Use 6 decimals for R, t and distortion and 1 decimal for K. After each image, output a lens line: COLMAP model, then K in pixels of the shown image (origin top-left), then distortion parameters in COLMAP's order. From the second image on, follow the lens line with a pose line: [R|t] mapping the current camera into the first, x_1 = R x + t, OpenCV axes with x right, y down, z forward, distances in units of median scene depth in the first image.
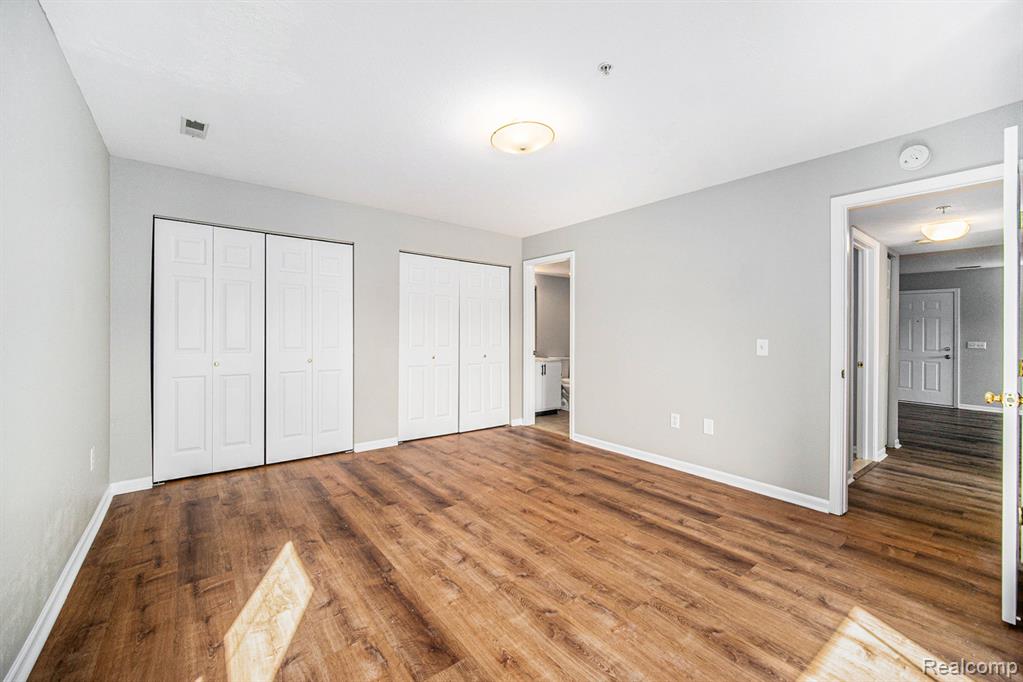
lens RADIAL K [[413.7, 0, 511.5], [0, 413.7, 332.5], [0, 0, 1]] dist [0.001097, 0.000017]
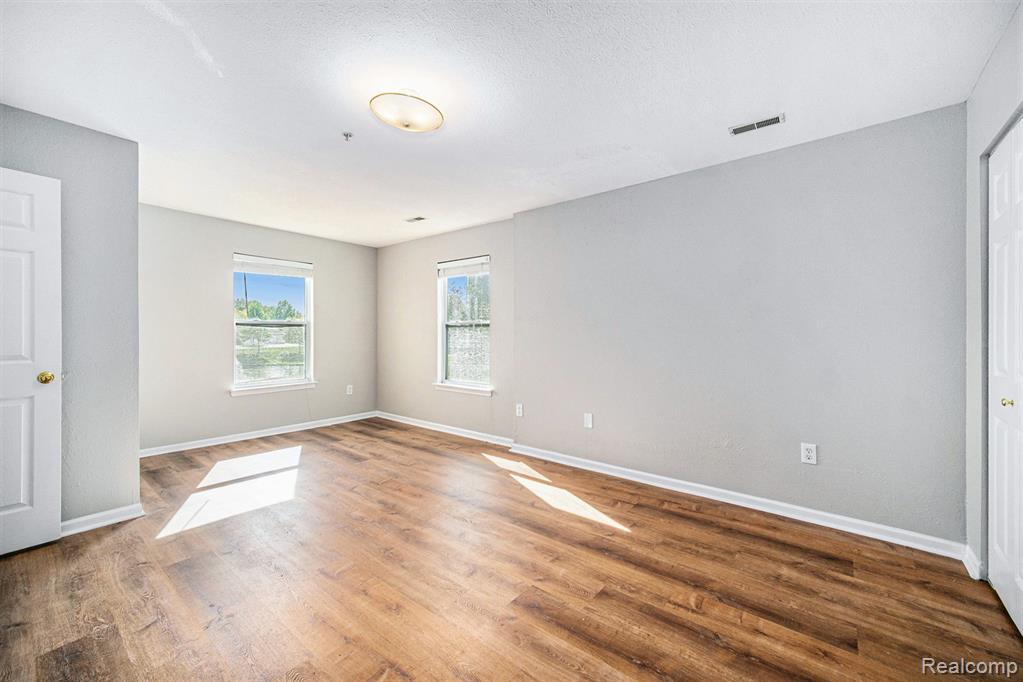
lens RADIAL K [[413.7, 0, 510.0], [0, 413.7, 336.2], [0, 0, 1]] dist [0.001097, 0.000017]
pose [[-0.975493, -0.005421, -0.219962, 0.005828], [-0.006807, 0.999961, 0.005546, -0.008702], [0.219923, 0.006908, -0.975493, 2.054409]]
